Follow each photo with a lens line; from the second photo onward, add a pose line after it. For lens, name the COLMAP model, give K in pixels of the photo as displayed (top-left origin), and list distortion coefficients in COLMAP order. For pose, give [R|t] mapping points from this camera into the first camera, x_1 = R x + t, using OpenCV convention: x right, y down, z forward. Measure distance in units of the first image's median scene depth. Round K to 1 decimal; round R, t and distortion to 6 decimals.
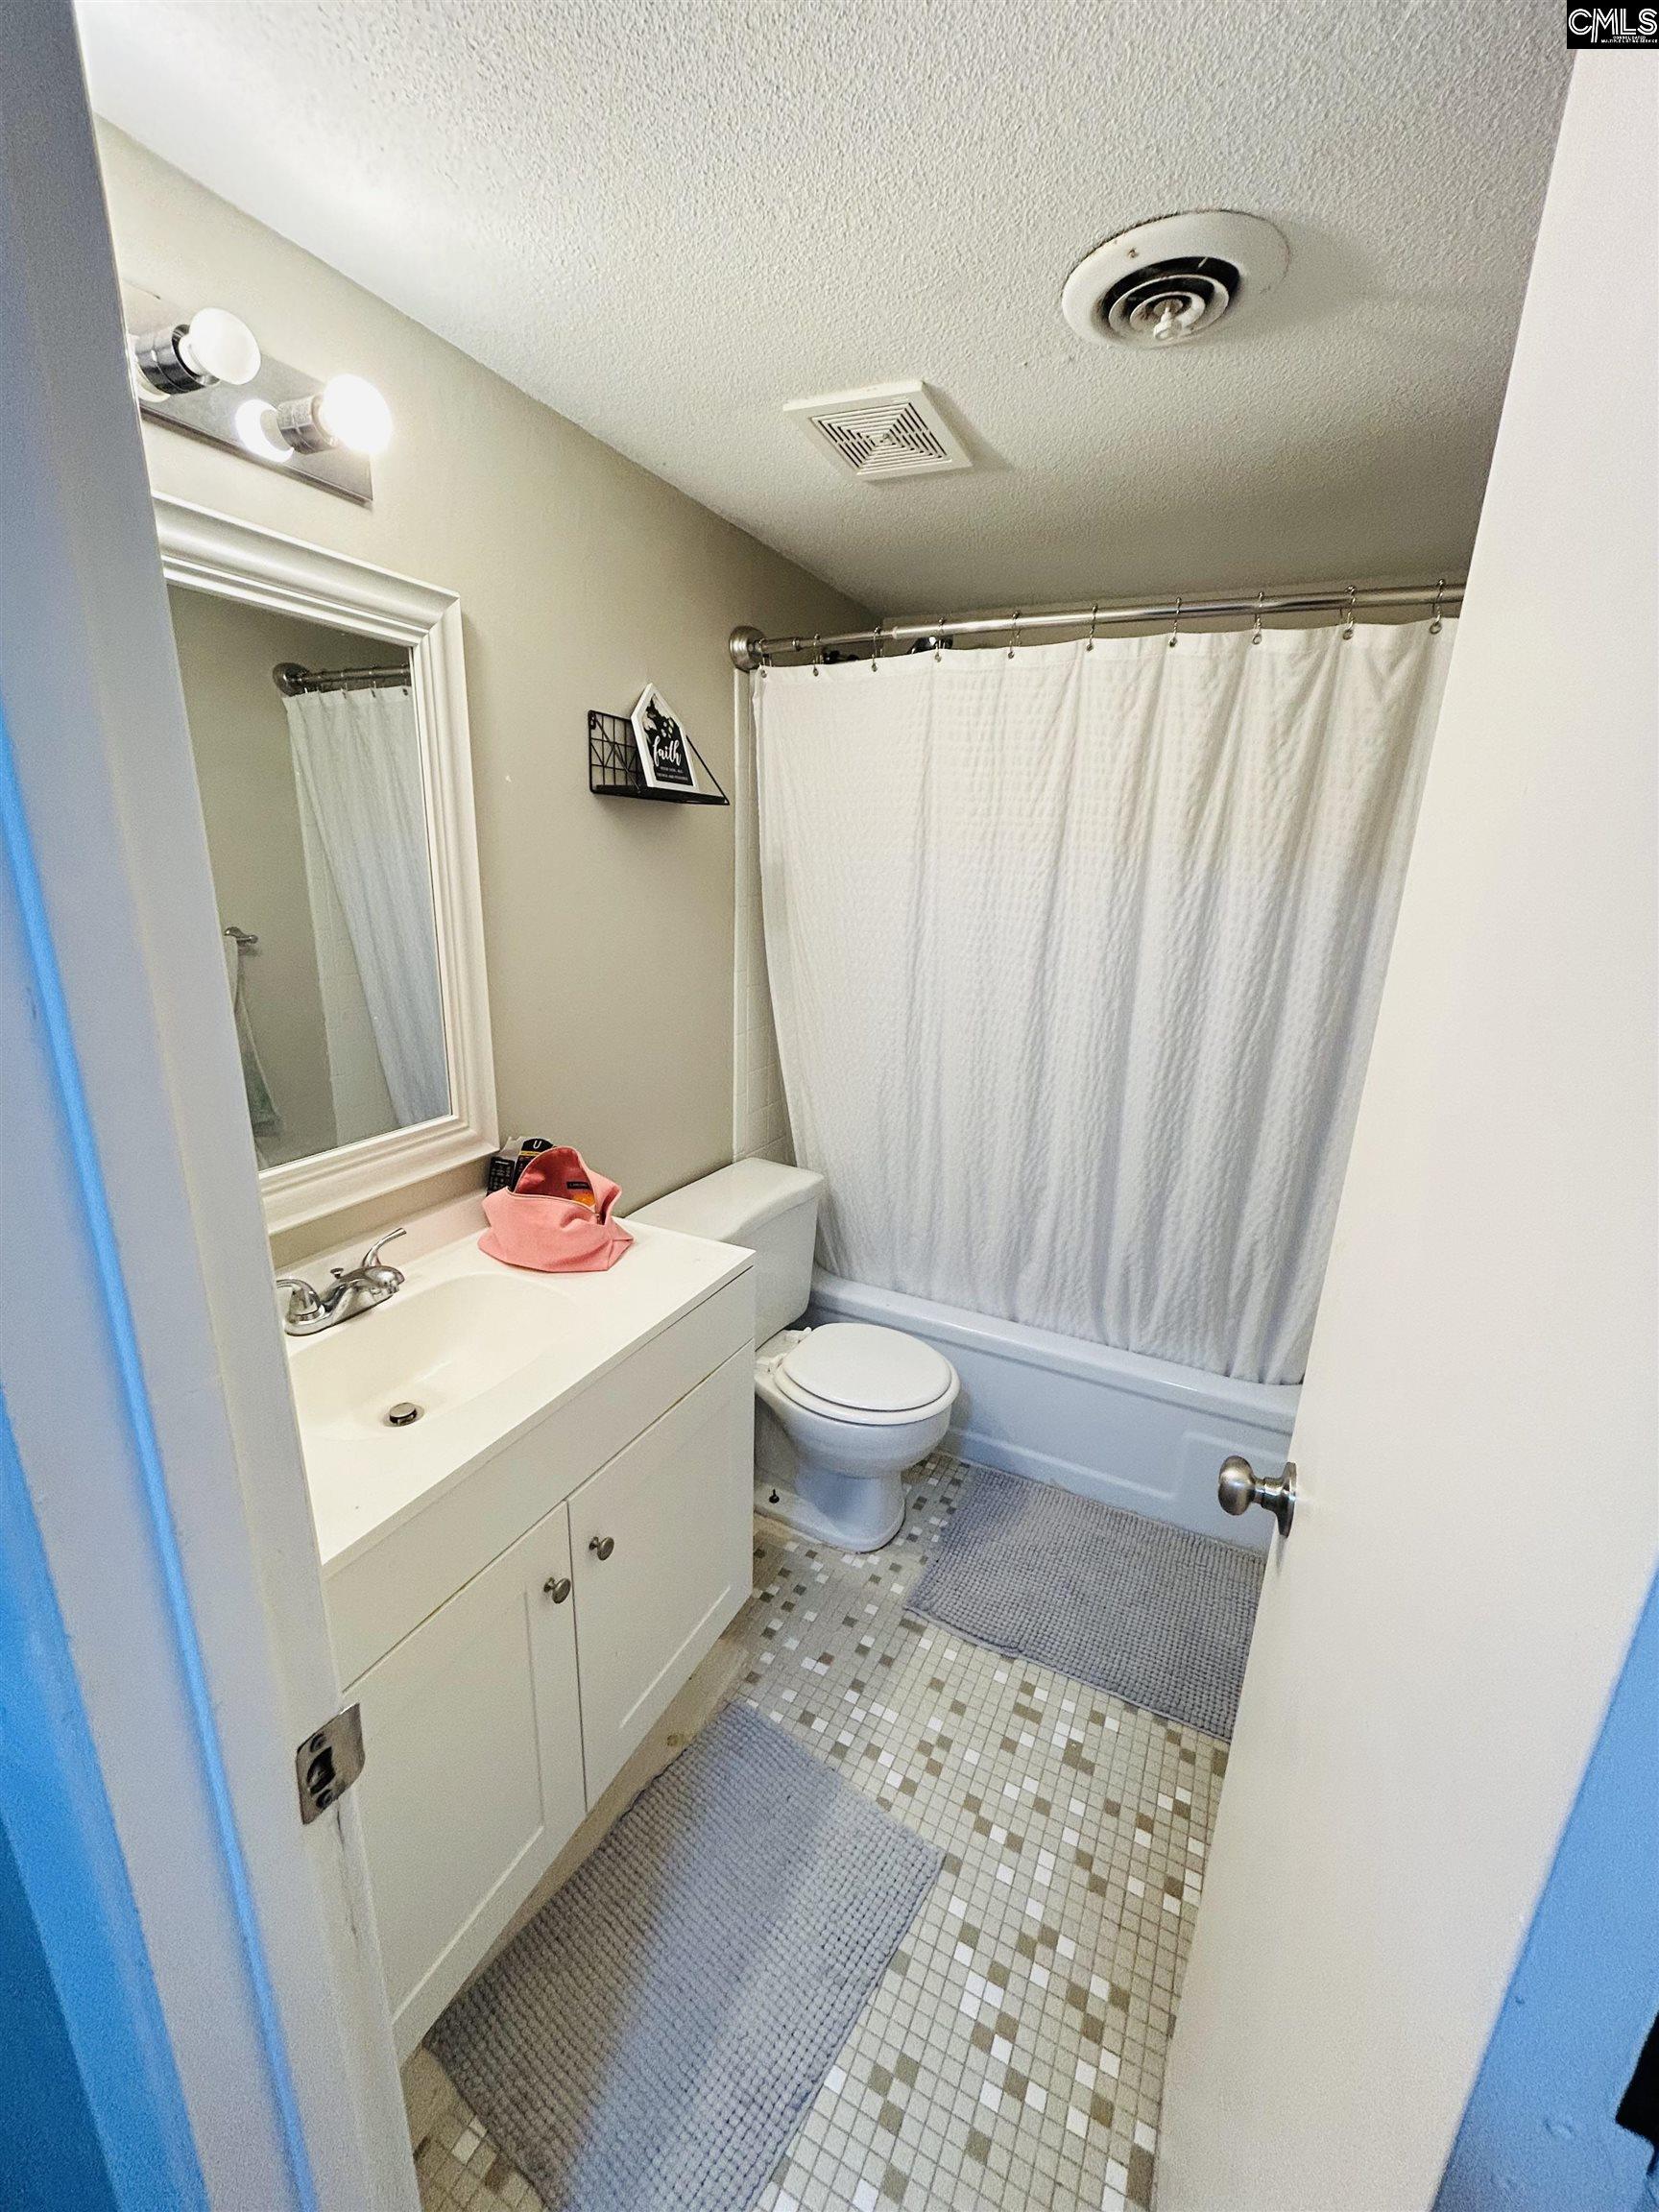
lens RADIAL K [[889.4, 0, 833.5], [0, 889.4, 1109.2], [0, 0, 1]] dist [-0.002086, 0.001485]
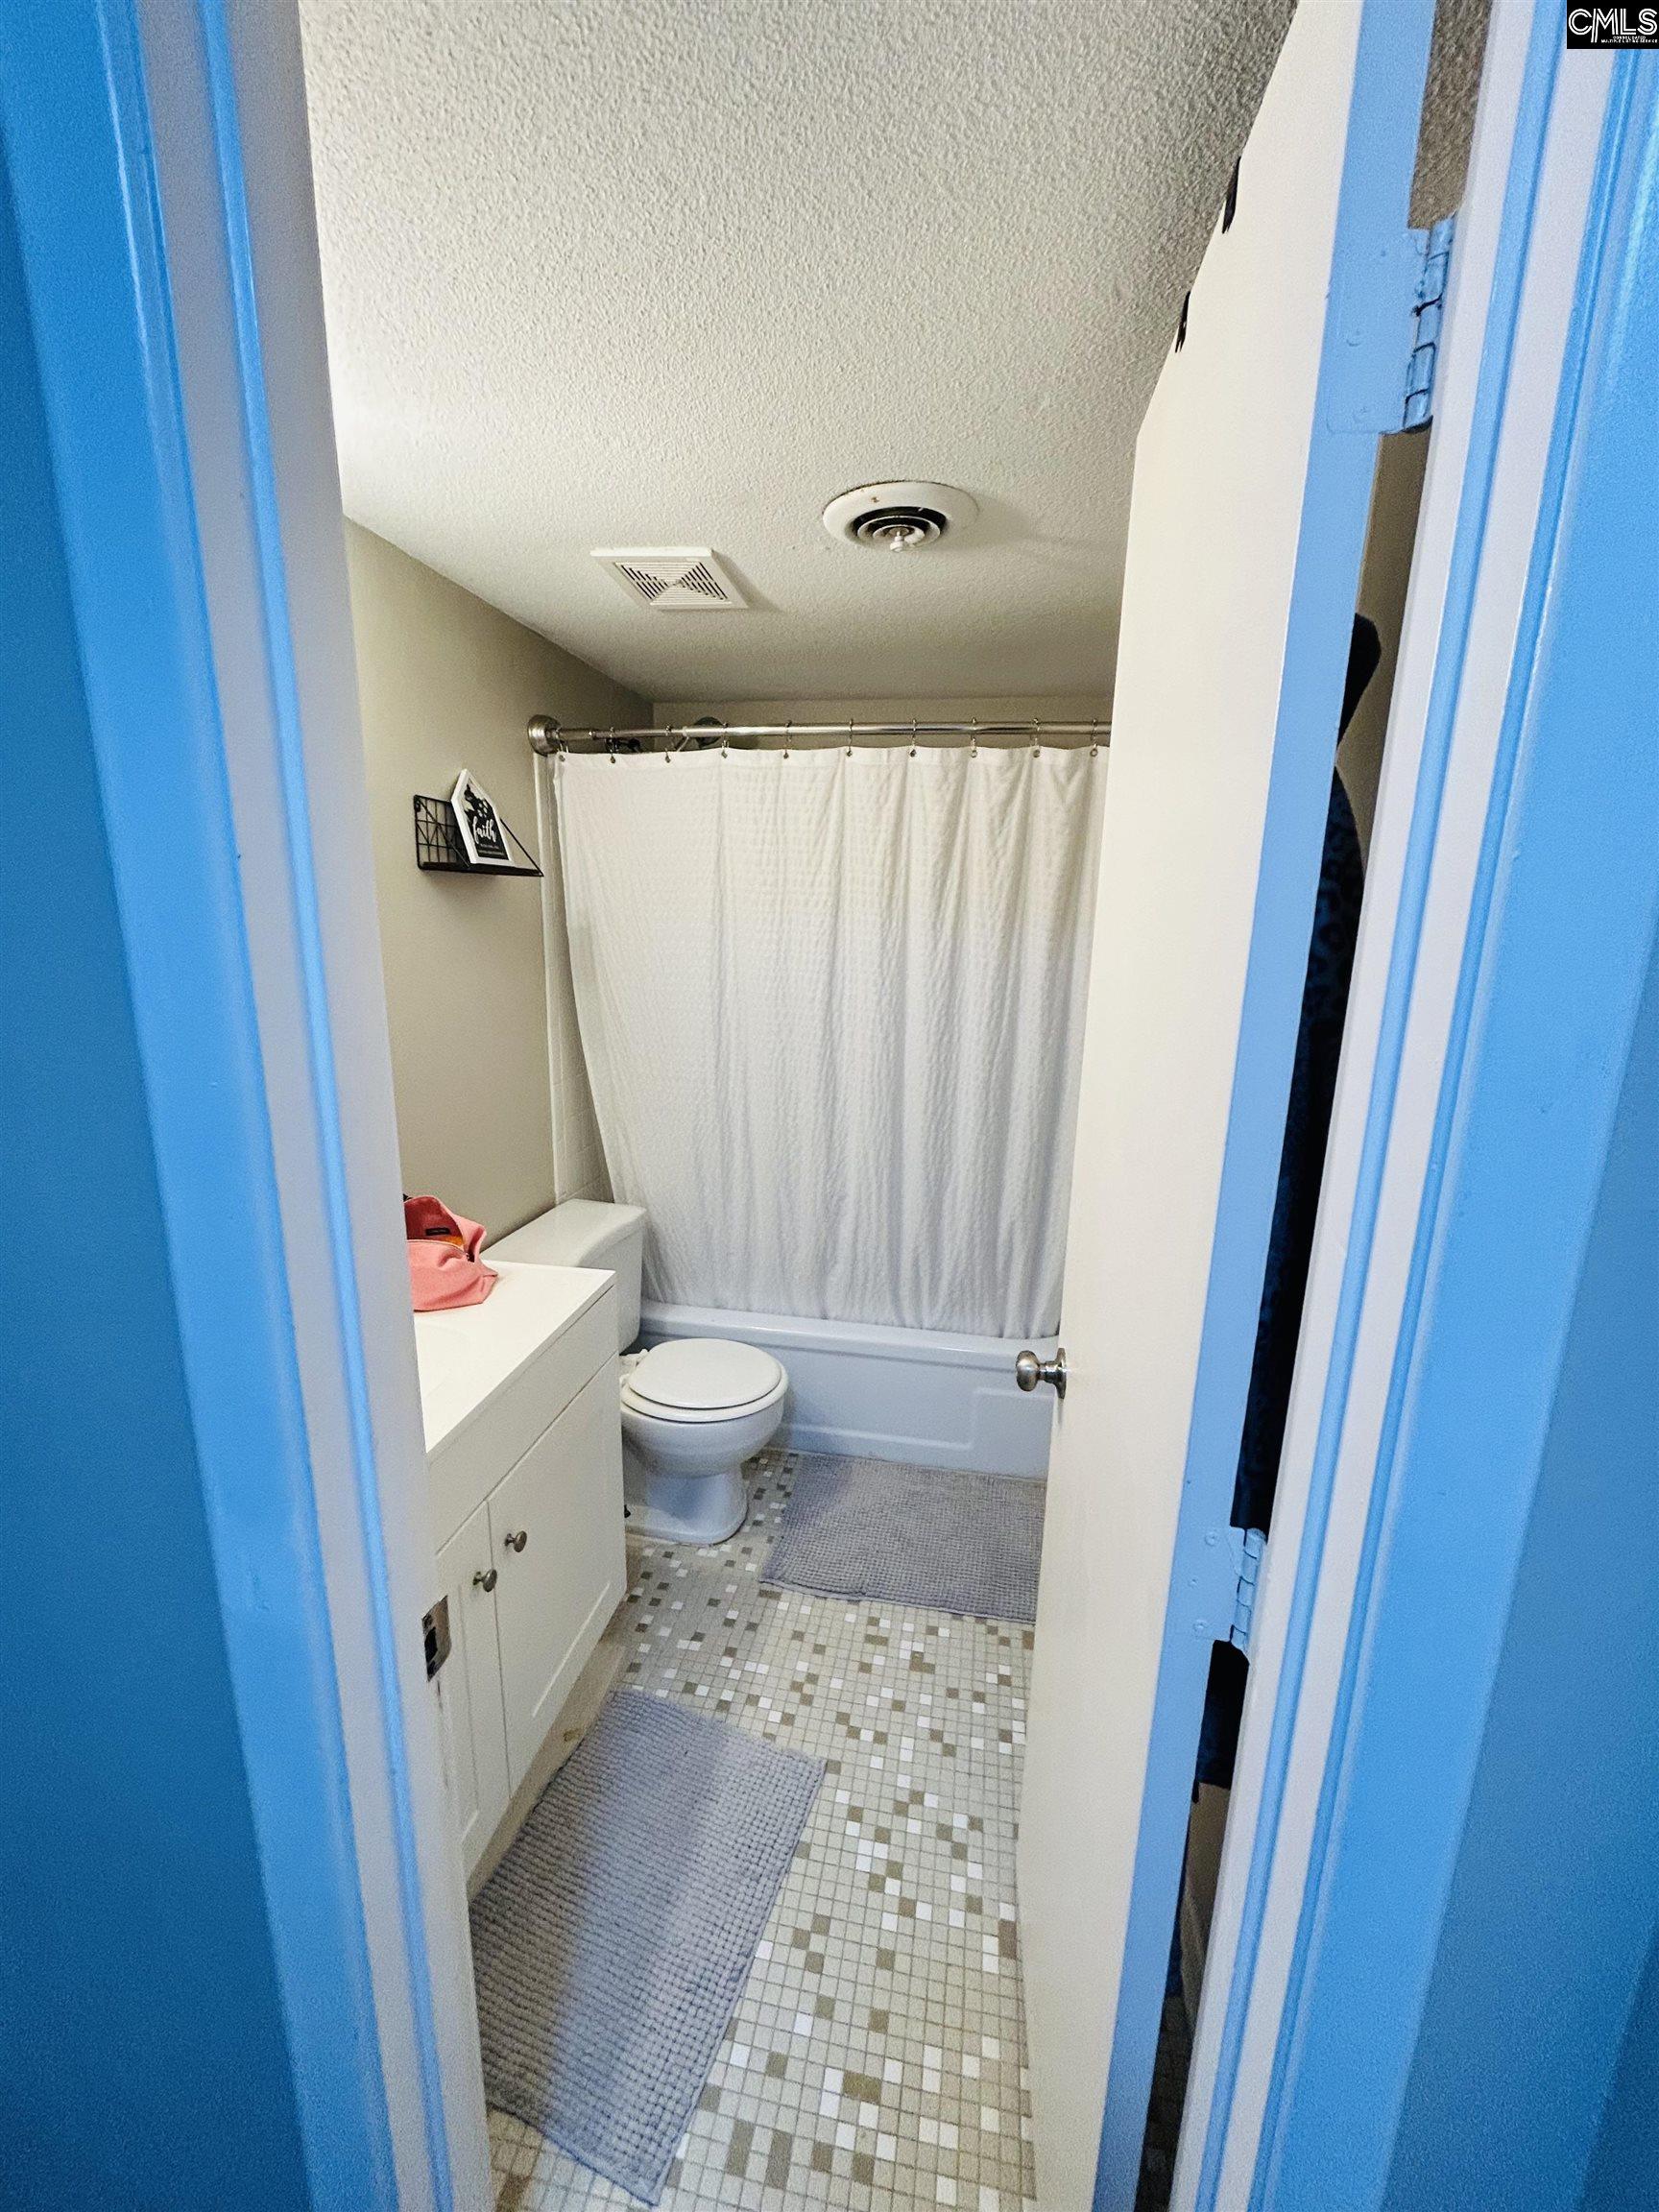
lens RADIAL K [[889.4, 0, 830.5], [0, 889.4, 1108.1], [0, 0, 1]] dist [-0.002086, 0.001485]
pose [[0.961775, -0.072314, 0.264120, -0.104134], [0.085024, 0.995692, -0.036998, 0.017428], [-0.260306, 0.058040, 0.963780, -0.165898]]
